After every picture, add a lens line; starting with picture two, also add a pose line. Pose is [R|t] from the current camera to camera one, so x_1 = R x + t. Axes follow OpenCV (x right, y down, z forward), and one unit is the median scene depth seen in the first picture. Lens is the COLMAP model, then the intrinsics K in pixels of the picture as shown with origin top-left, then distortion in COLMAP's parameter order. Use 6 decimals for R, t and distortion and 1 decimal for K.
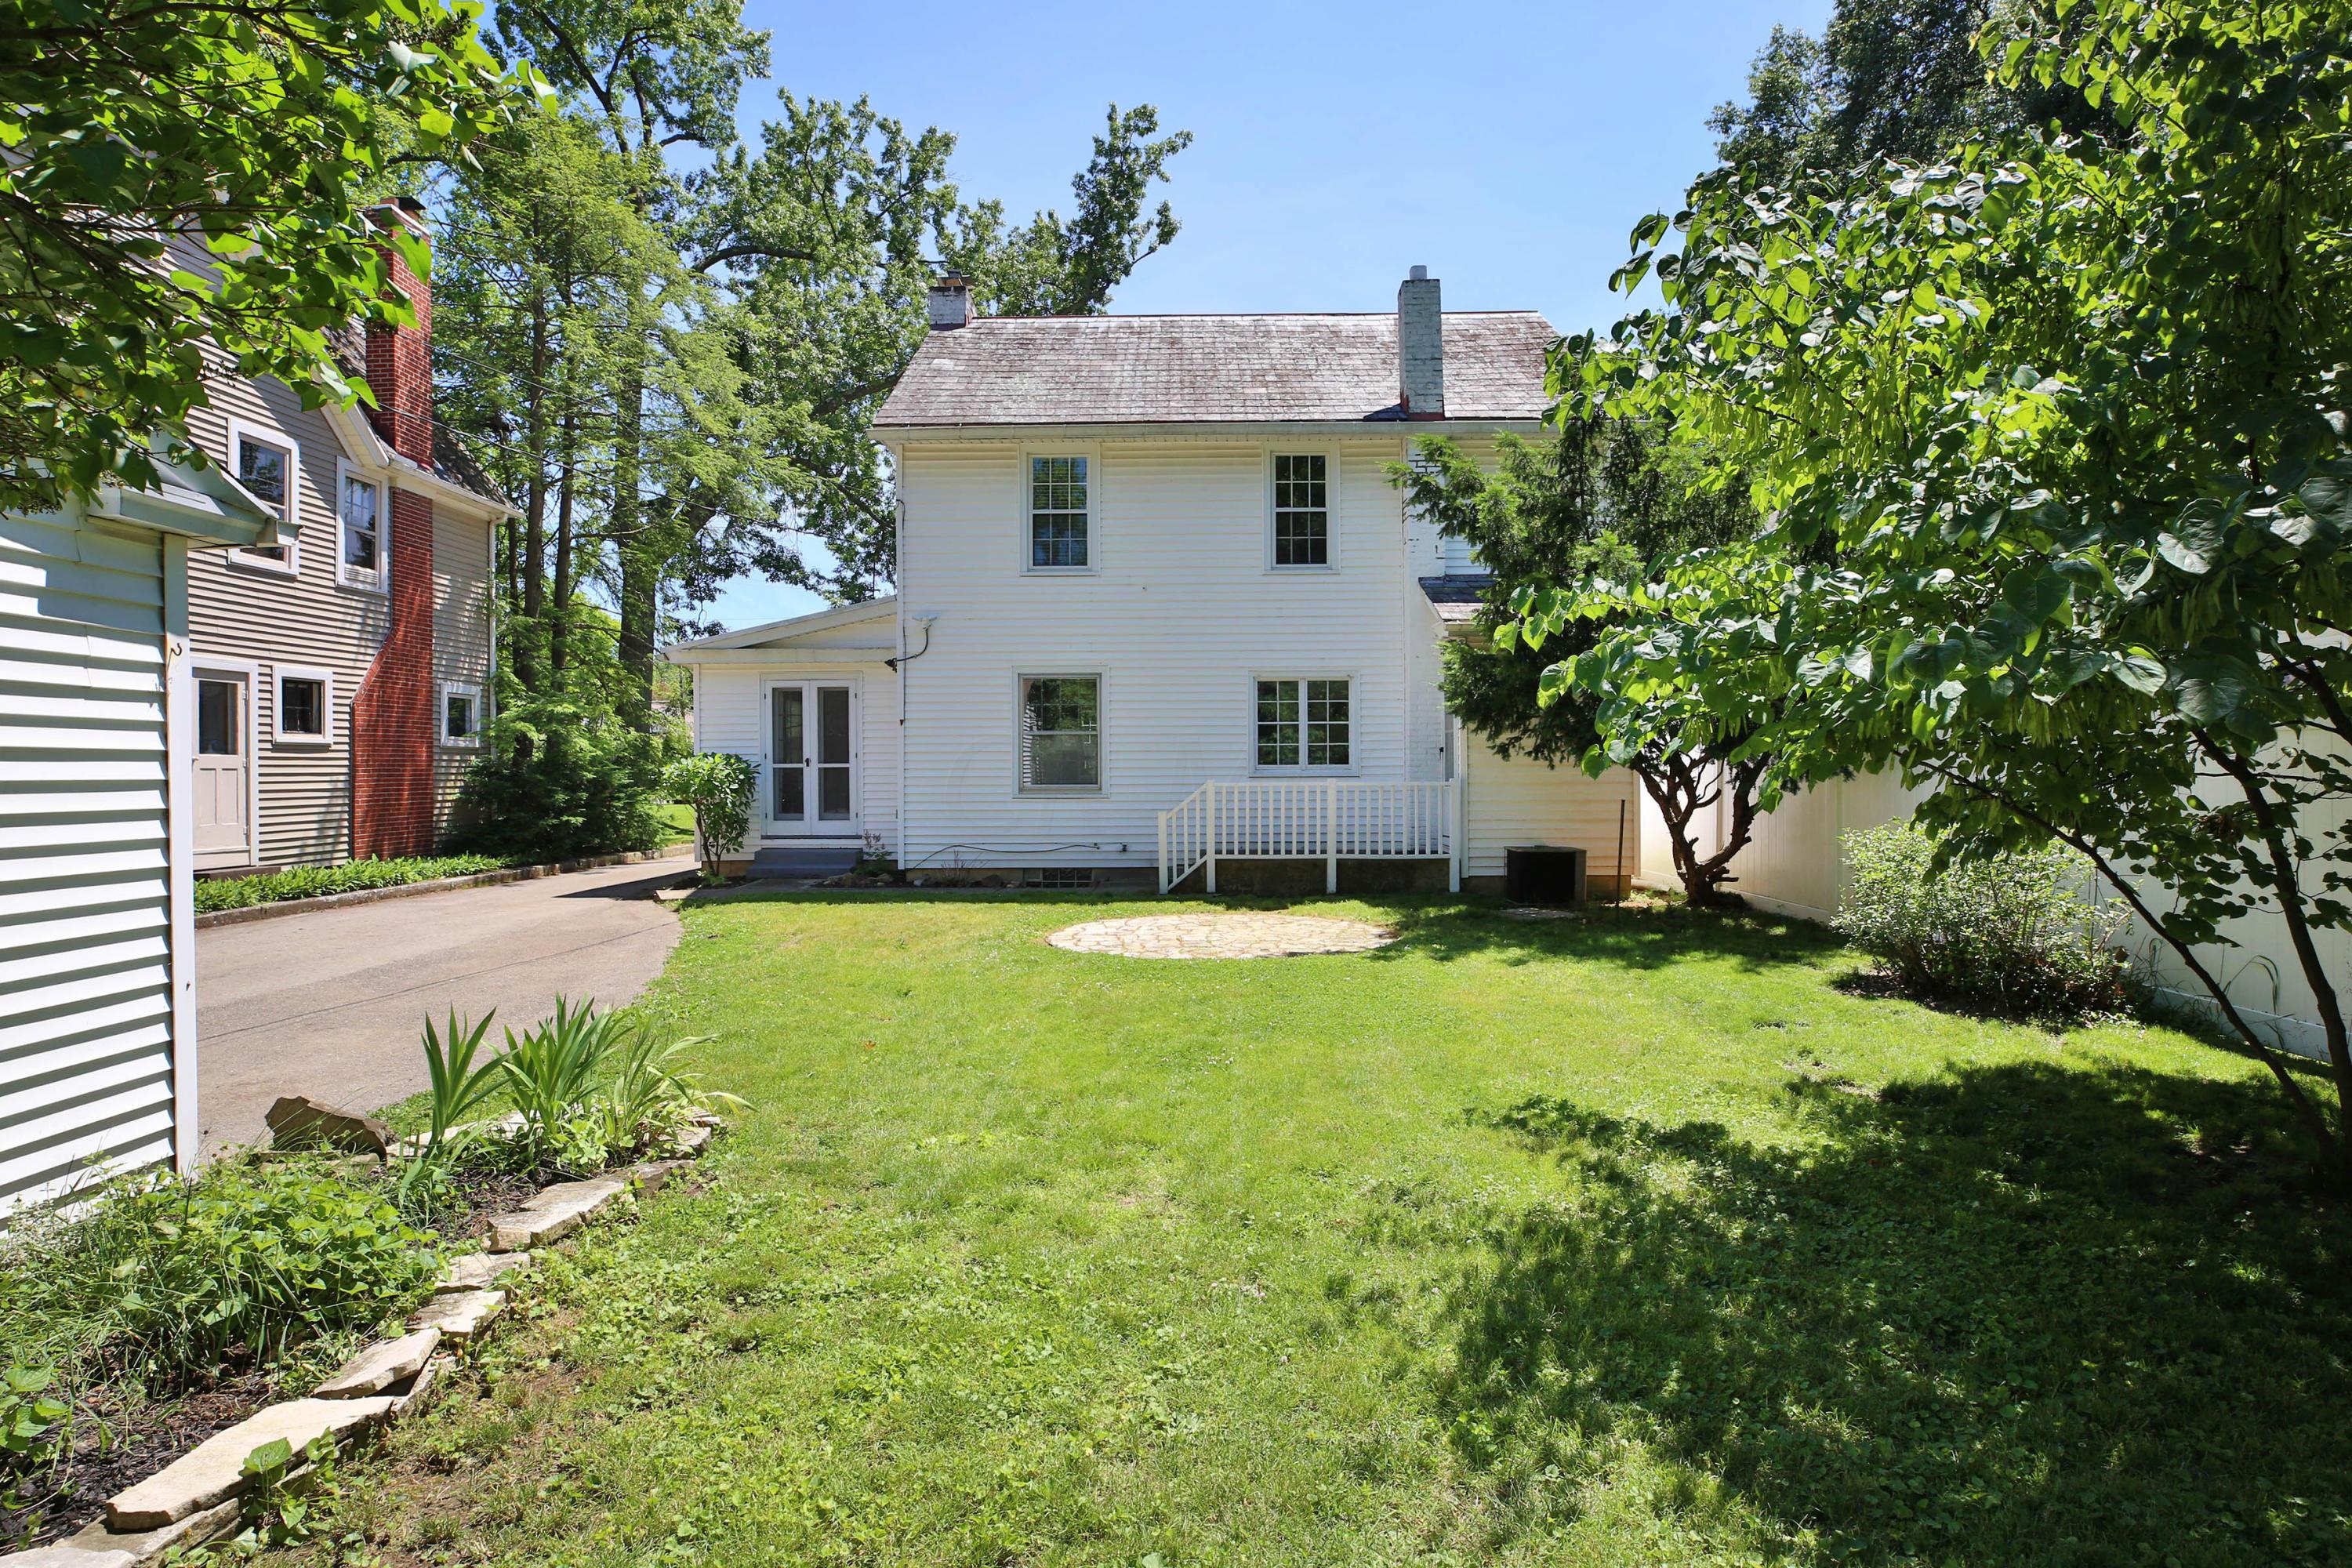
lens RADIAL K [[1196.8, 0, 1176.0], [0, 1196.8, 784.0], [0, 0, 1]] dist [-0.017714, 0.001322]
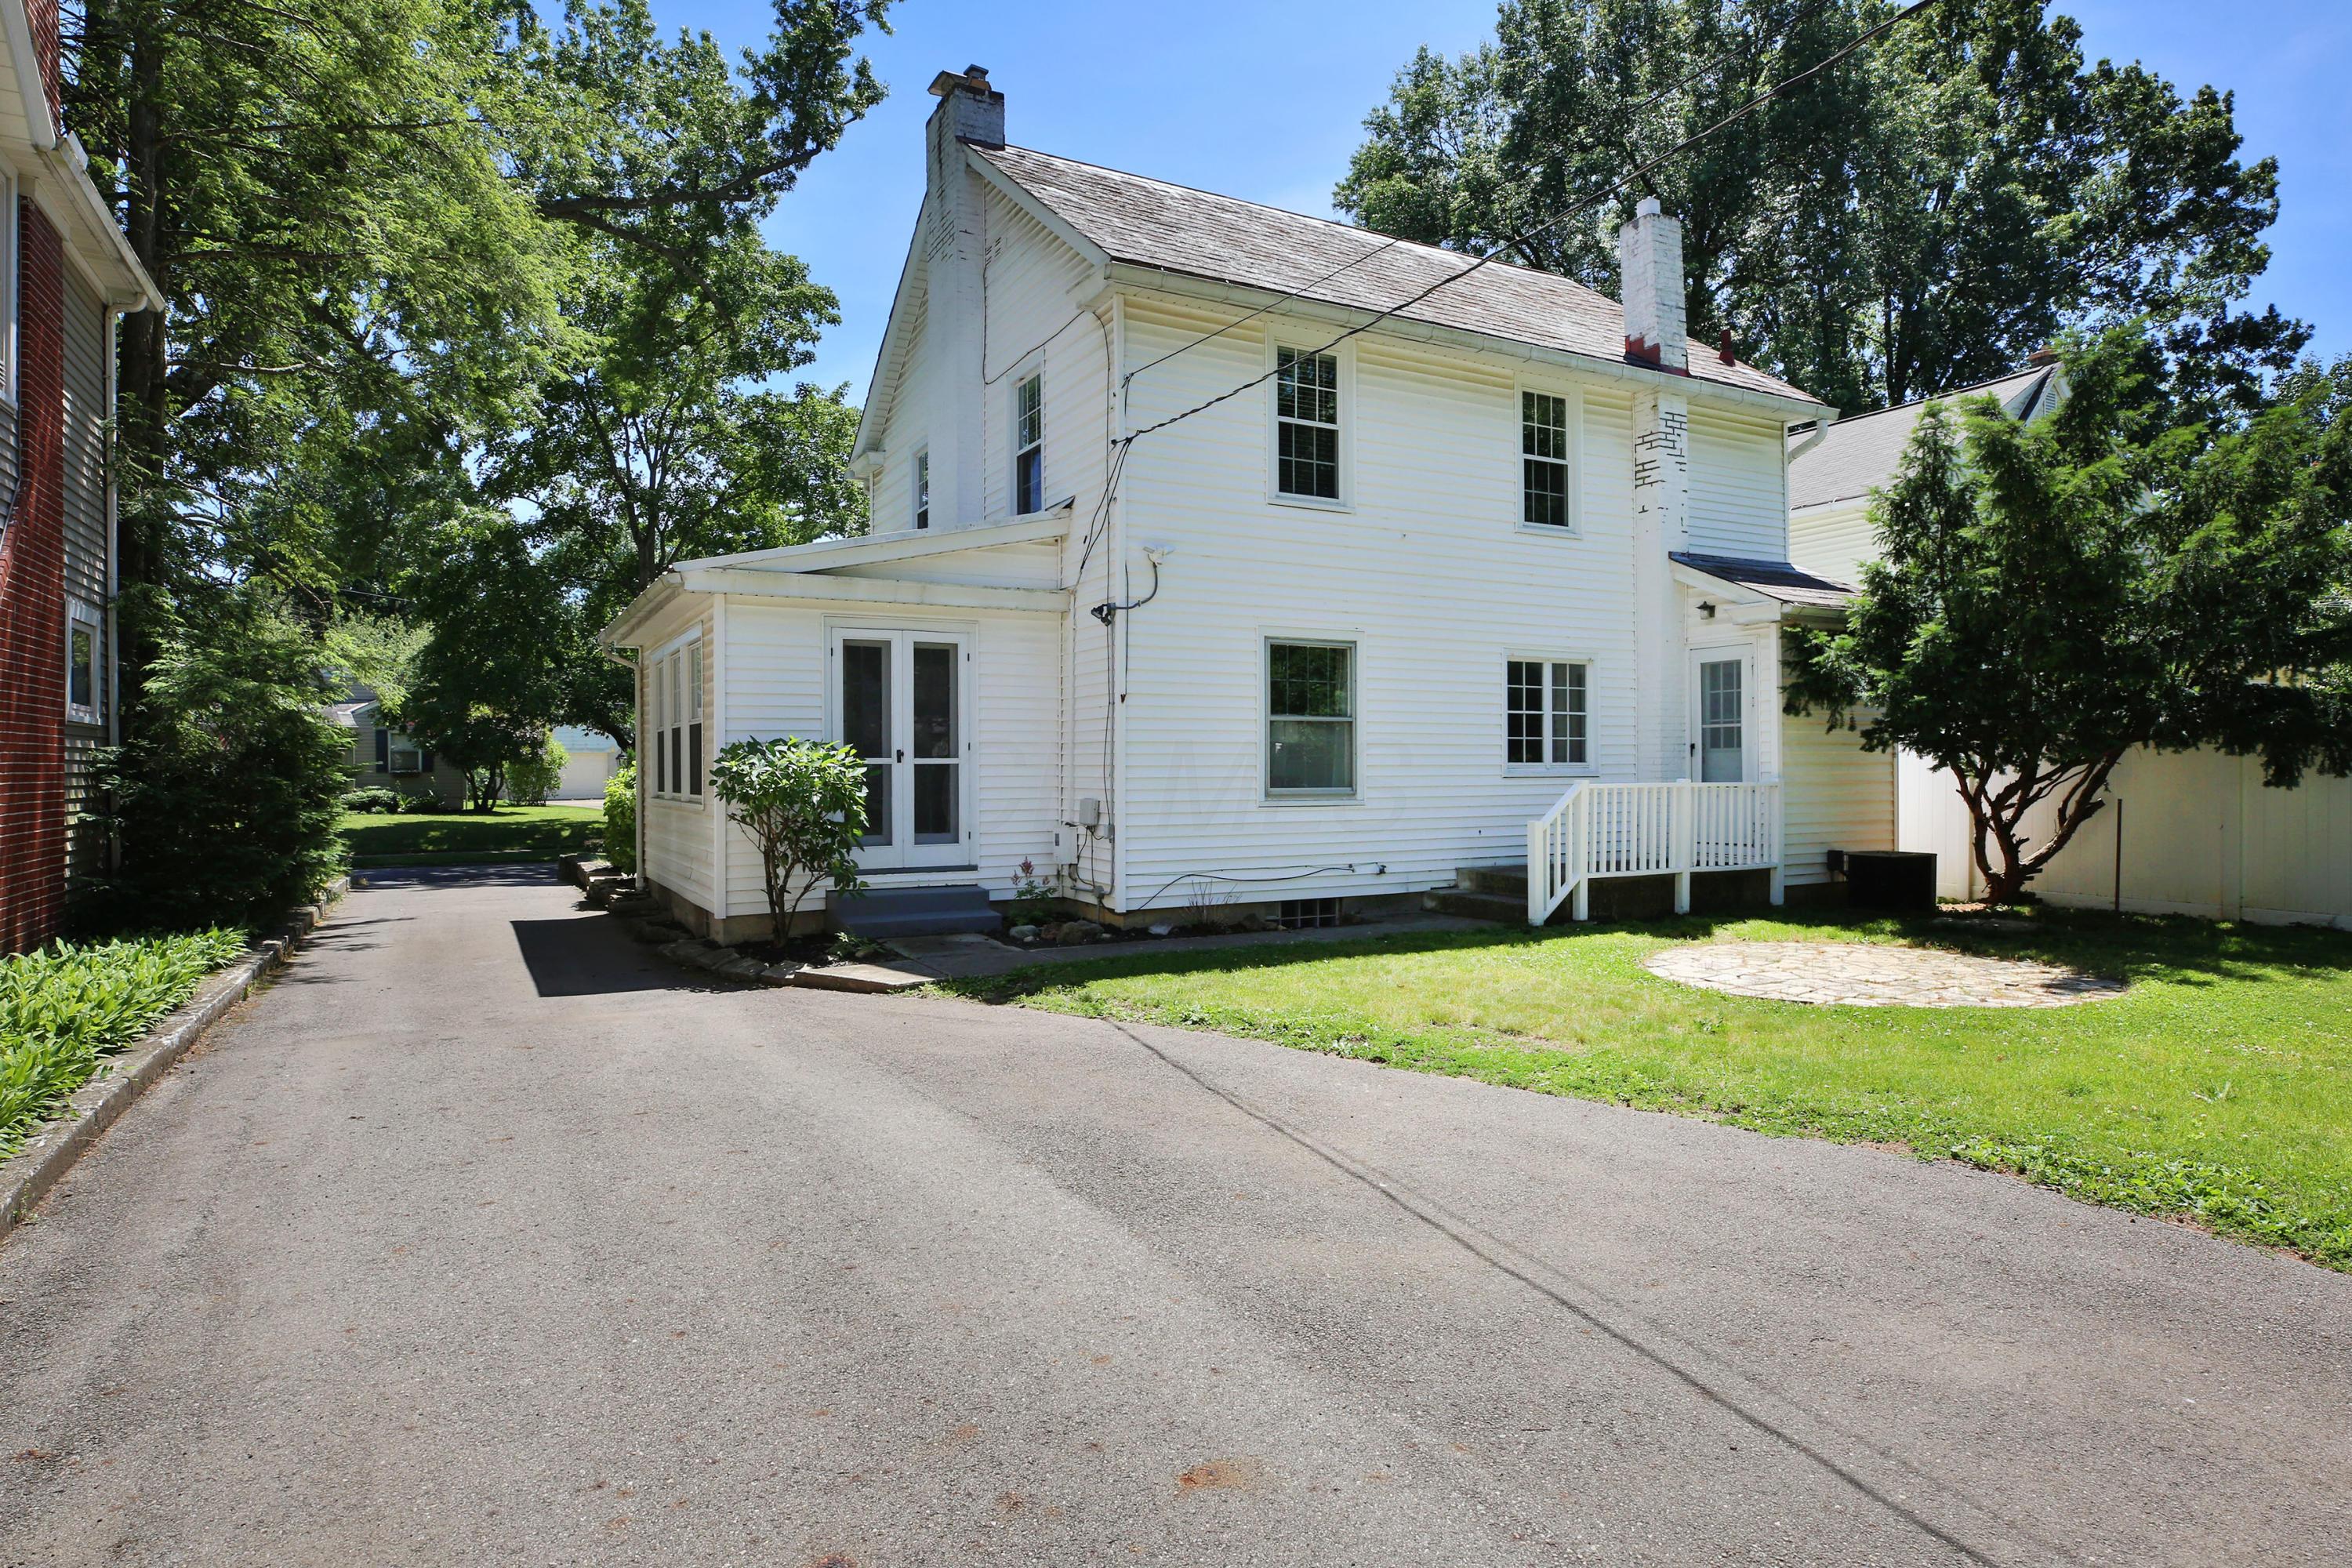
lens RADIAL K [[1307.9, 0, 1175.3], [0, 1307.9, 771.2], [0, 0, 1]] dist [-0.001191, -0.000457]
pose [[0.873528, 0.001863, 0.486770, -0.567268], [0.006551, 0.999857, -0.015583, 0.002156], [-0.486729, 0.016801, 0.873391, 0.327944]]
